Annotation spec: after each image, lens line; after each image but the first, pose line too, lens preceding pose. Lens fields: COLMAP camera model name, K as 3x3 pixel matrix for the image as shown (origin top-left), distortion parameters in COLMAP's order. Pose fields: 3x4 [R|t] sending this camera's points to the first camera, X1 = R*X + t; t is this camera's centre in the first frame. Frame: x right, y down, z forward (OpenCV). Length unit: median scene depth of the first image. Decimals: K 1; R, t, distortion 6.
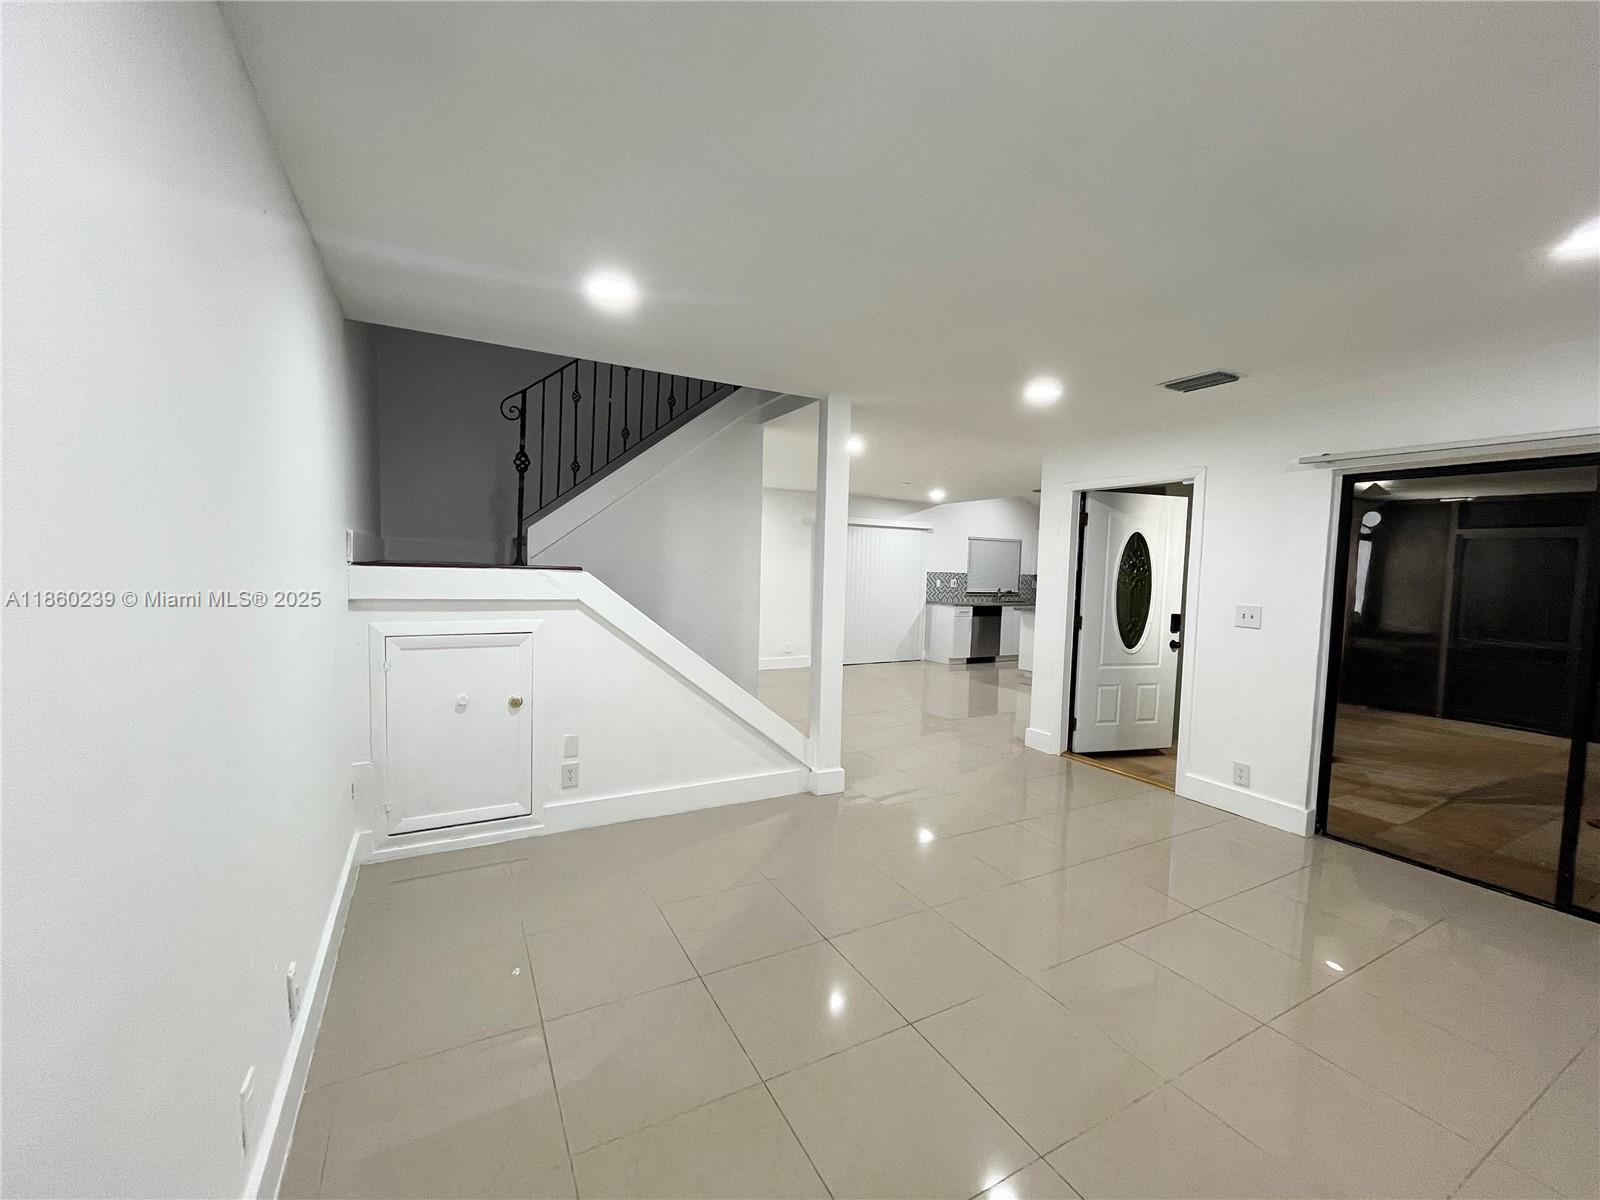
lens RADIAL K [[647.9, 0, 793.7], [0, 647.9, 603.3], [0, 0, 1]] dist [-0.000965, -0.001866]
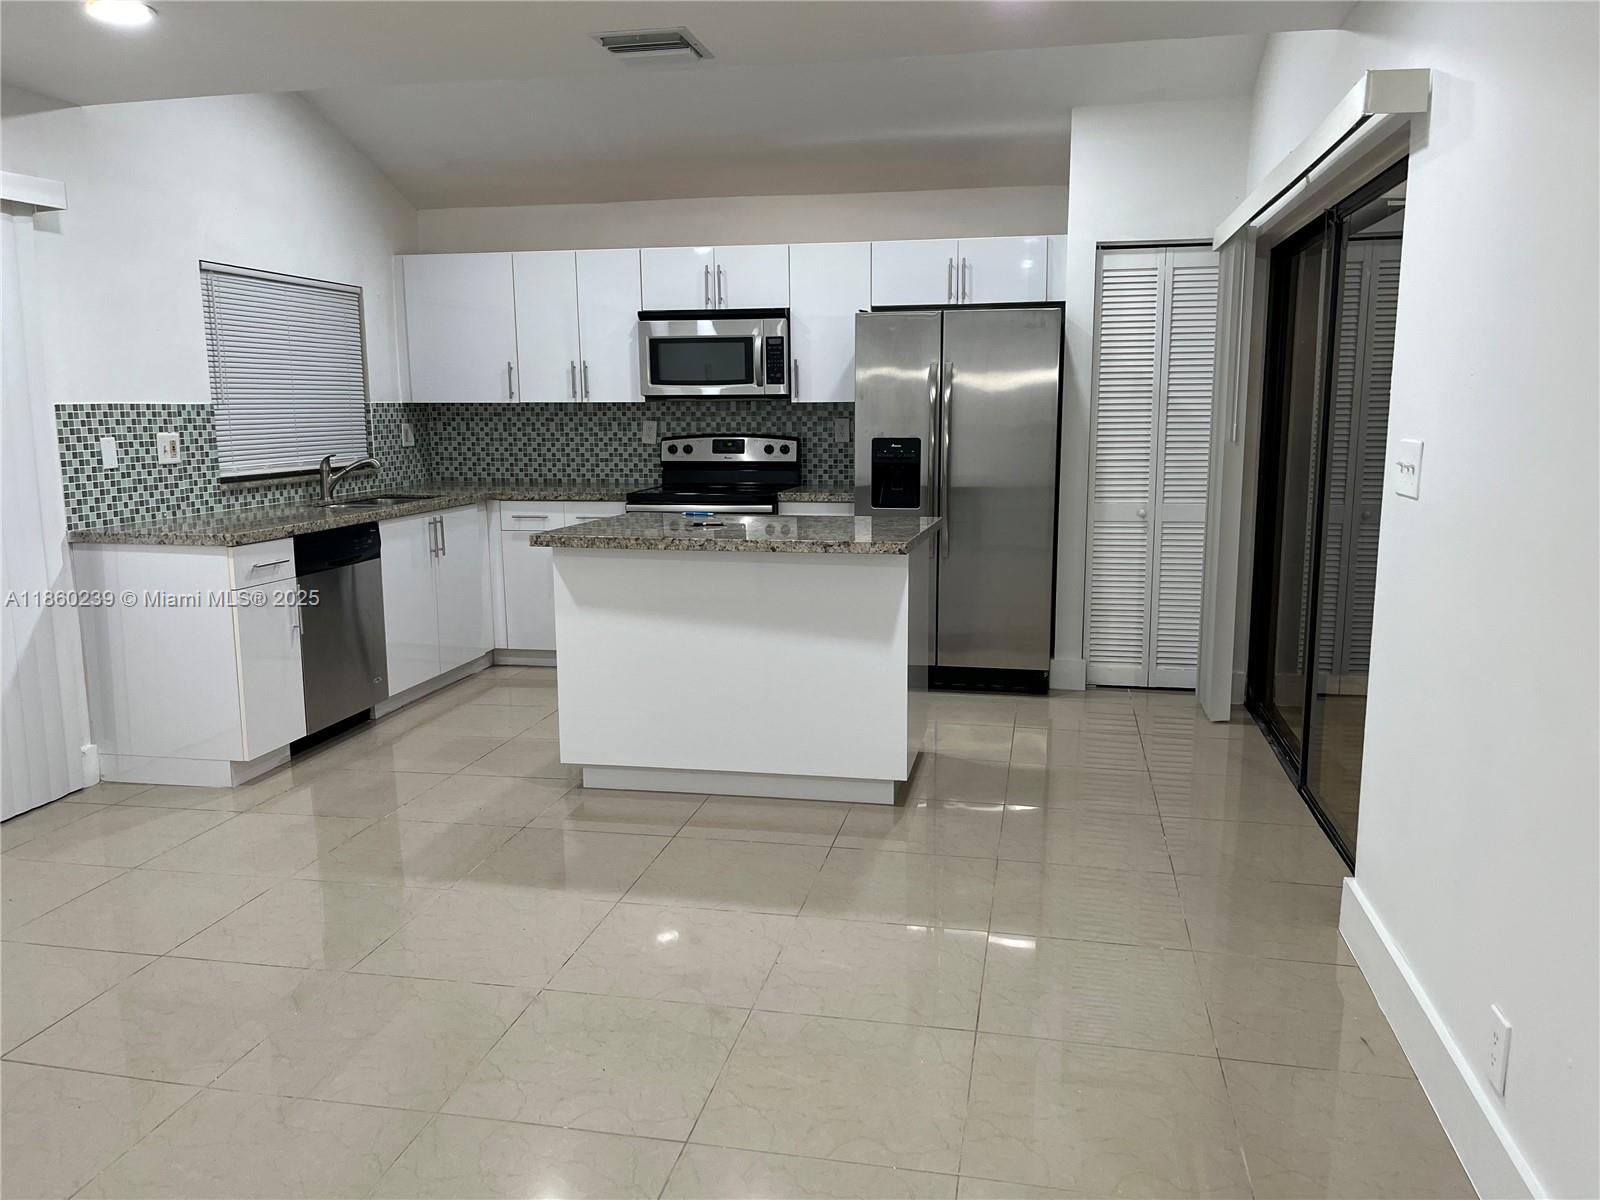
lens RADIAL K [[1216.5, 0, 810.3], [0, 1216.5, 604.4], [0, 0, 1]] dist [0.056360, -0.080819]
pose [[0.635335, -0.157182, 0.756071, 0.064756], [0.065001, 0.986477, 0.150461, -0.045360], [-0.769496, -0.046448, 0.636960, 0.868084]]
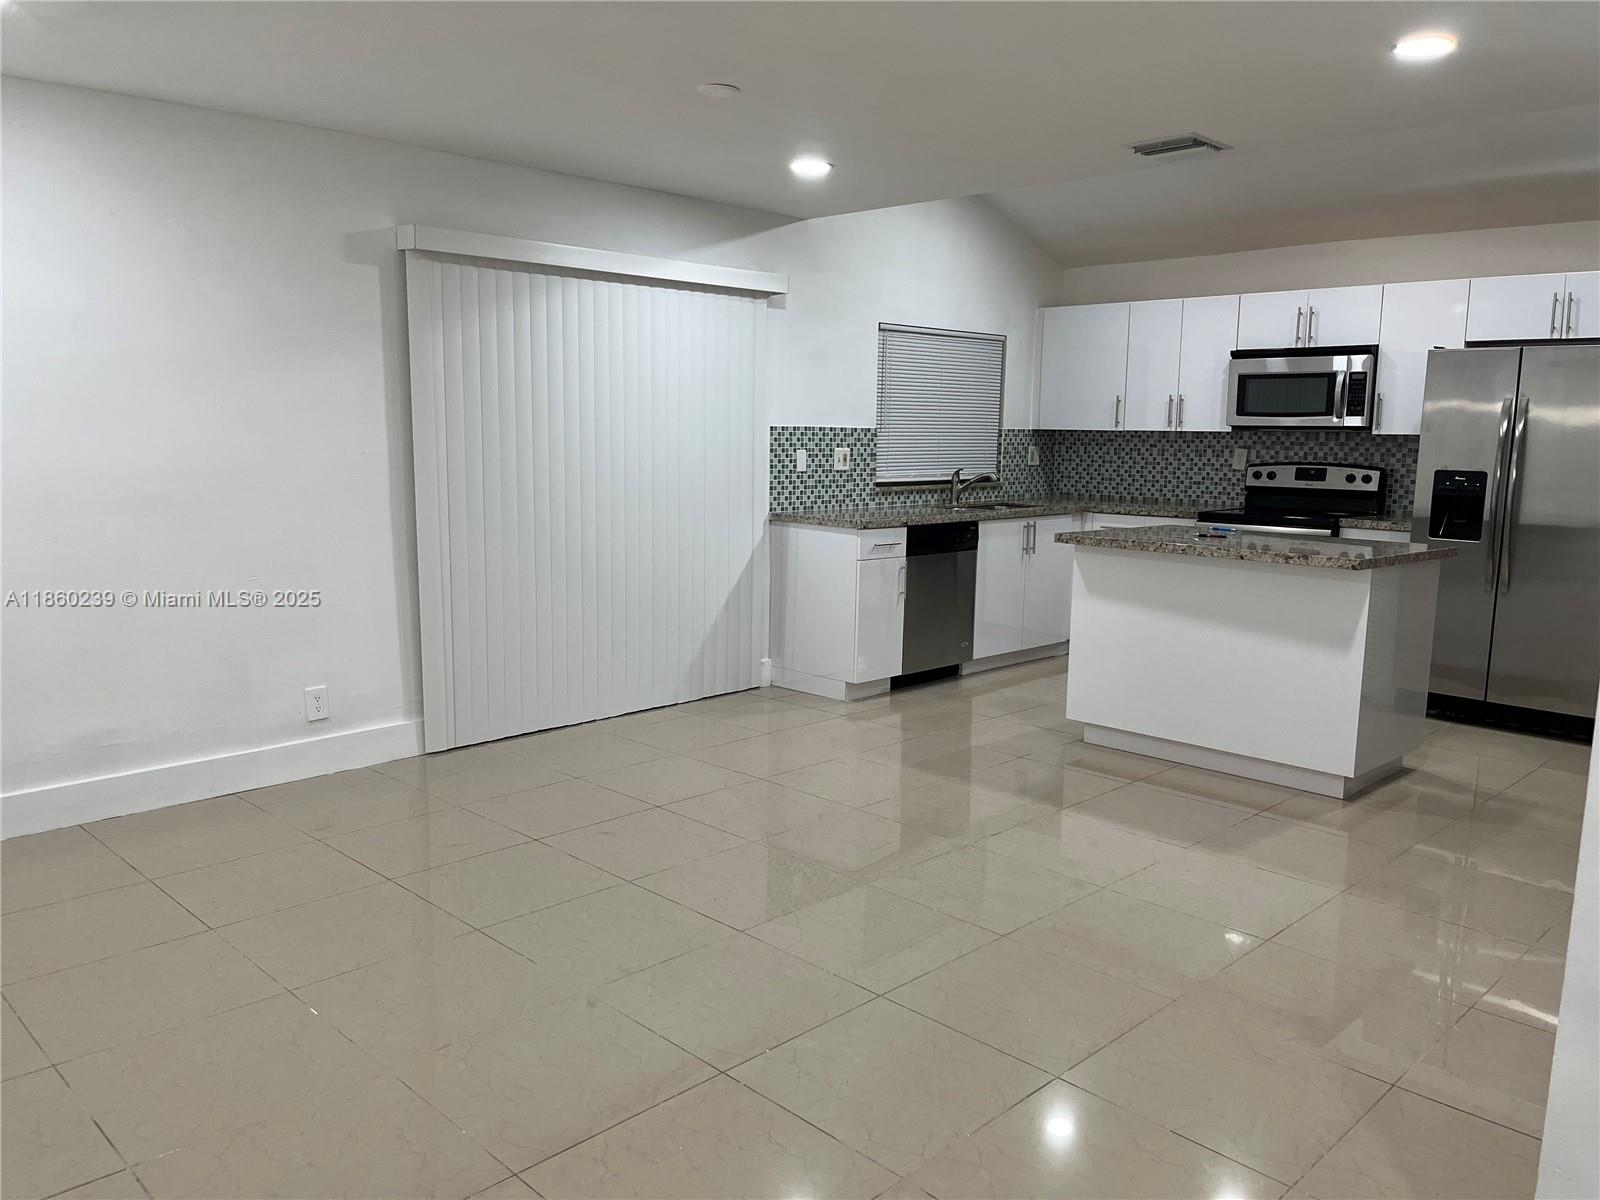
lens RADIAL K [[1216.5, 0, 801.2], [0, 1216.5, 608.0], [0, 0, 1]] dist [0.056360, -0.080819]
pose [[0.958470, -0.055667, 0.279709, 0.067153], [0.027430, 0.994212, 0.103871, -0.033723], [-0.283873, -0.091885, 0.954449, 0.643663]]
